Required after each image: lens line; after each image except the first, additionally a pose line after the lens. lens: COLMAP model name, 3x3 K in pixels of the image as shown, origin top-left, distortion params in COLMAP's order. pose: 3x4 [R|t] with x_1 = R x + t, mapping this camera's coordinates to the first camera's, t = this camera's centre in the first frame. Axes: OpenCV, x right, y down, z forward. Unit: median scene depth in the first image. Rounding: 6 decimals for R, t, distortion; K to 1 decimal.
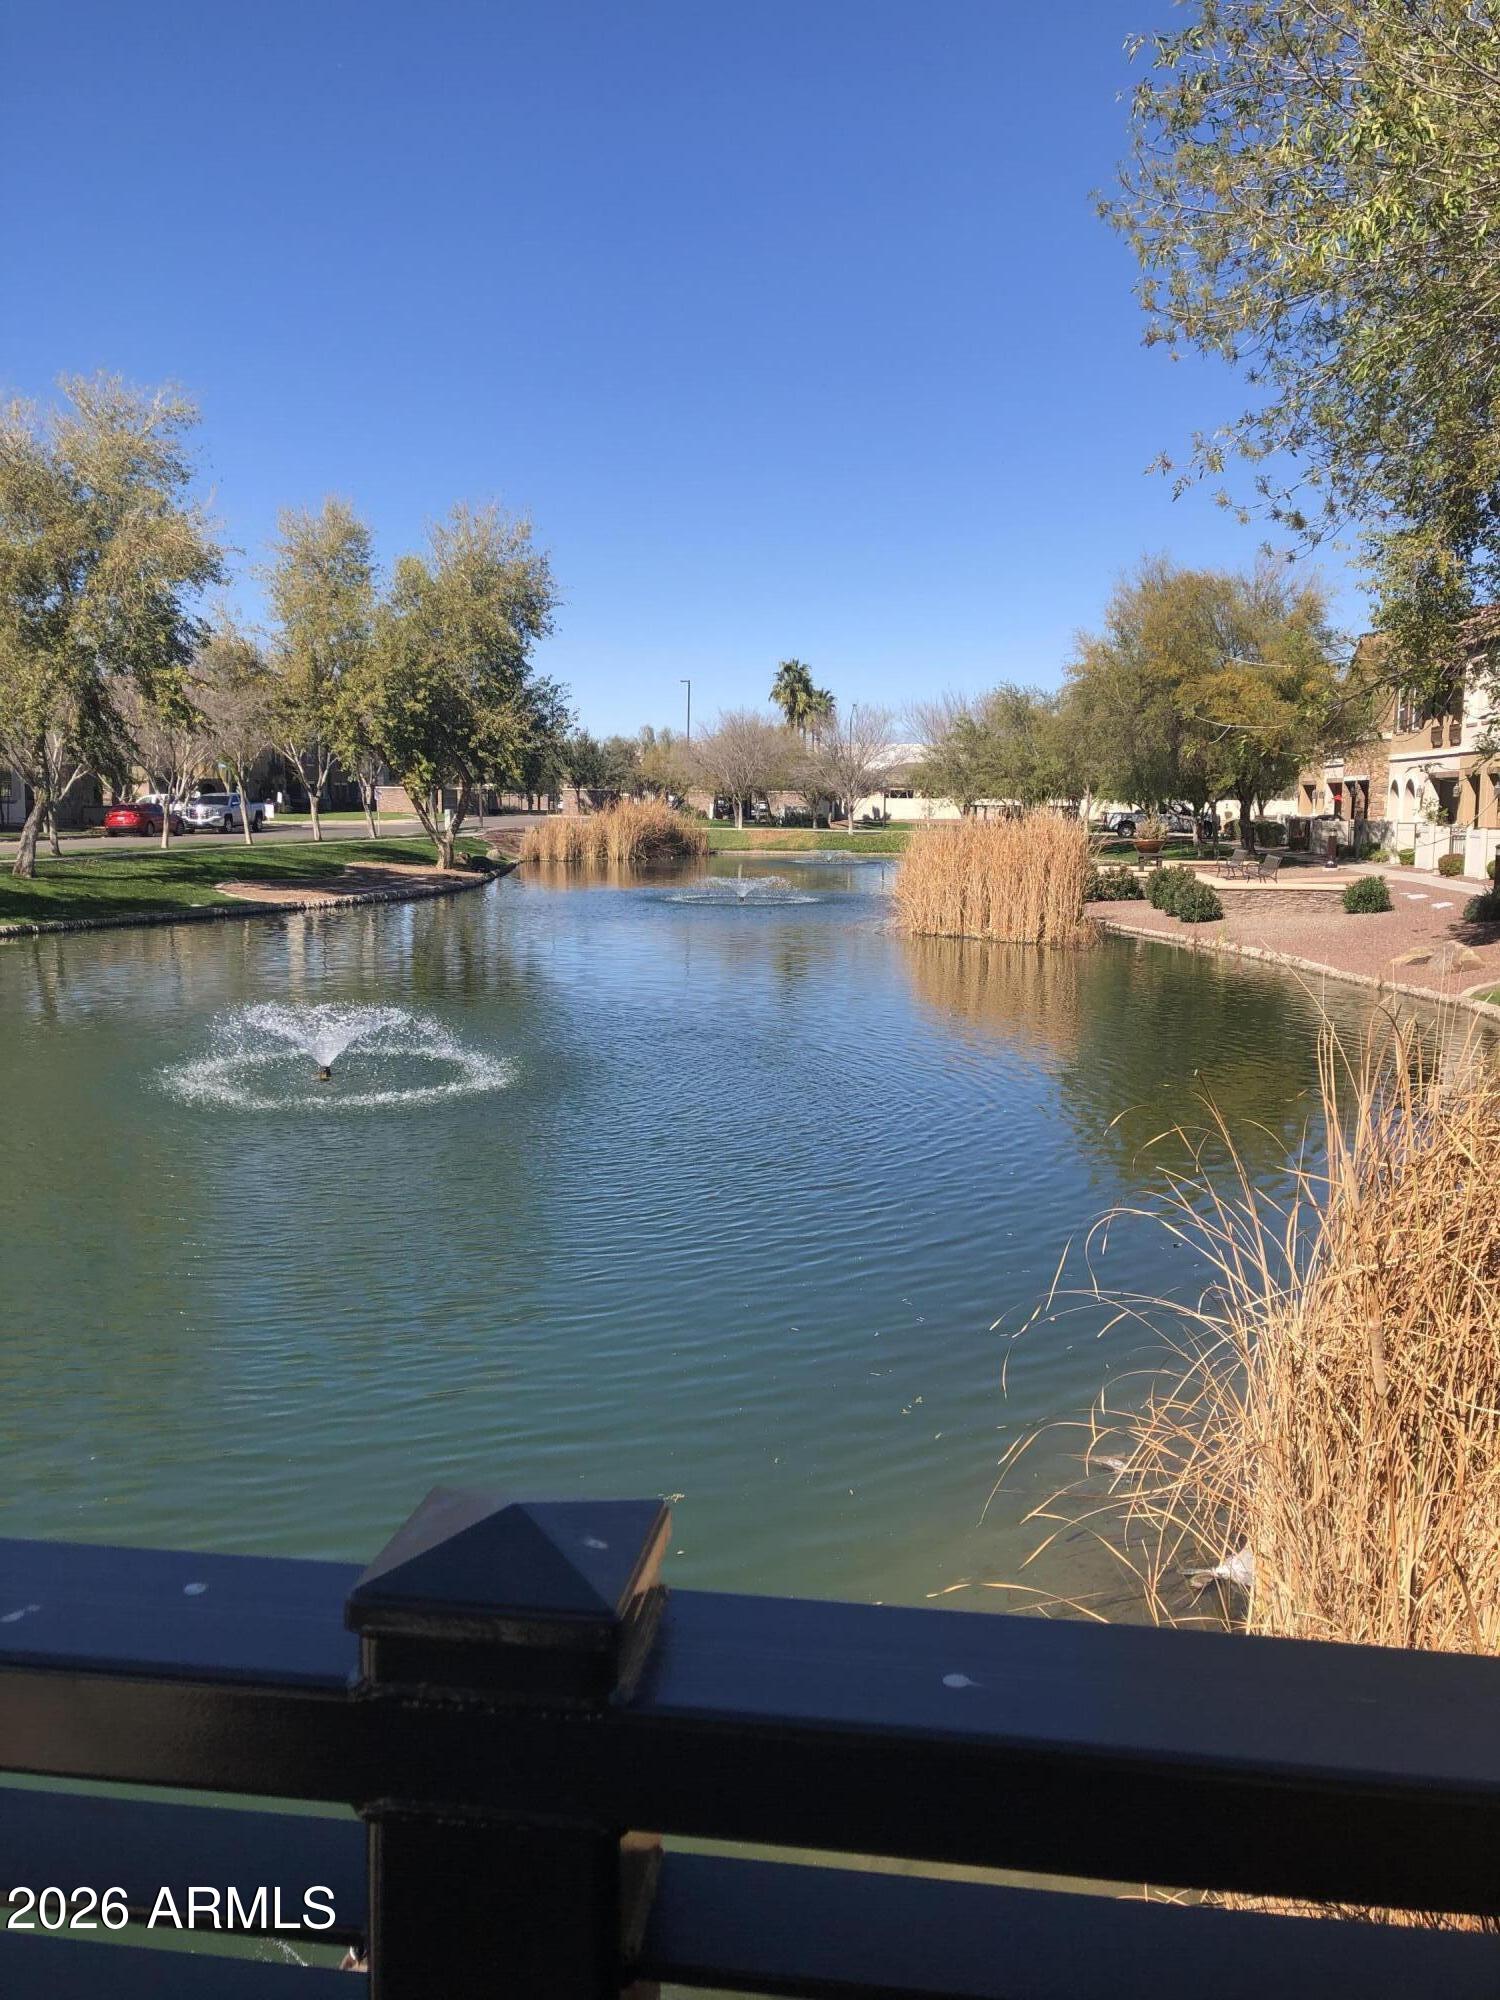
lens RADIAL K [[1580.1, 0, 750.0], [0, 1580.1, 1000.0], [0, 0, 1]] dist [0.120811, -0.399673]
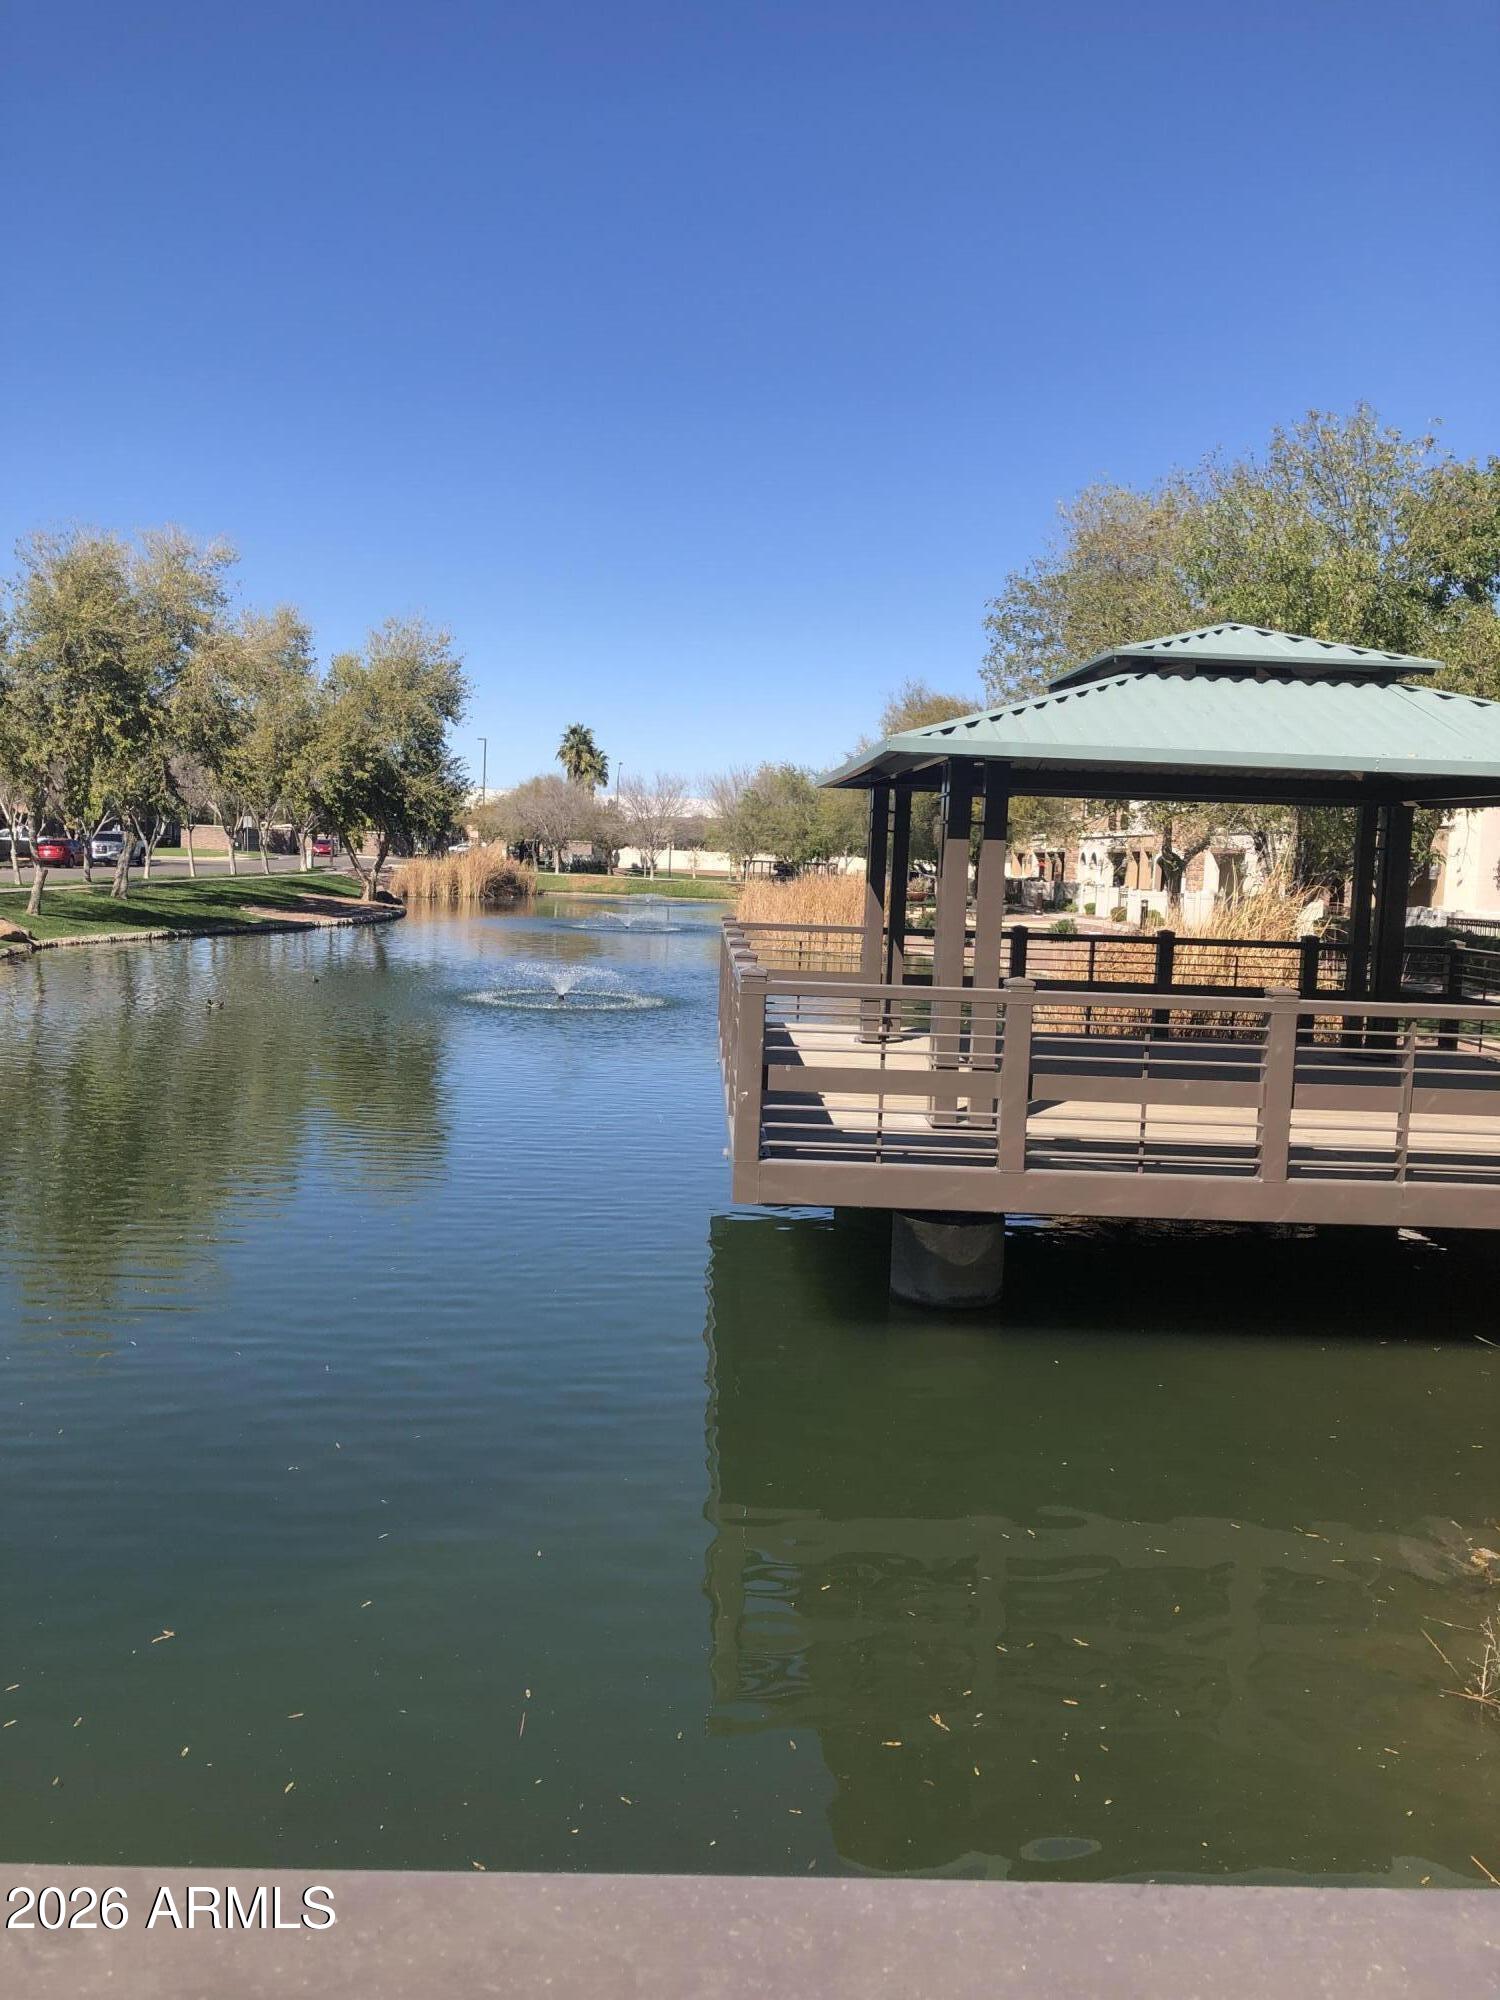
lens RADIAL K [[1580.1, 0, 750.0], [0, 1580.1, 1000.0], [0, 0, 1]] dist [0.120811, -0.399673]
pose [[0.984739, 0.012999, 0.173551, -0.108015], [-0.007964, 0.999528, -0.029671, 0.029767], [-0.173855, 0.027836, 0.984378, -0.278647]]
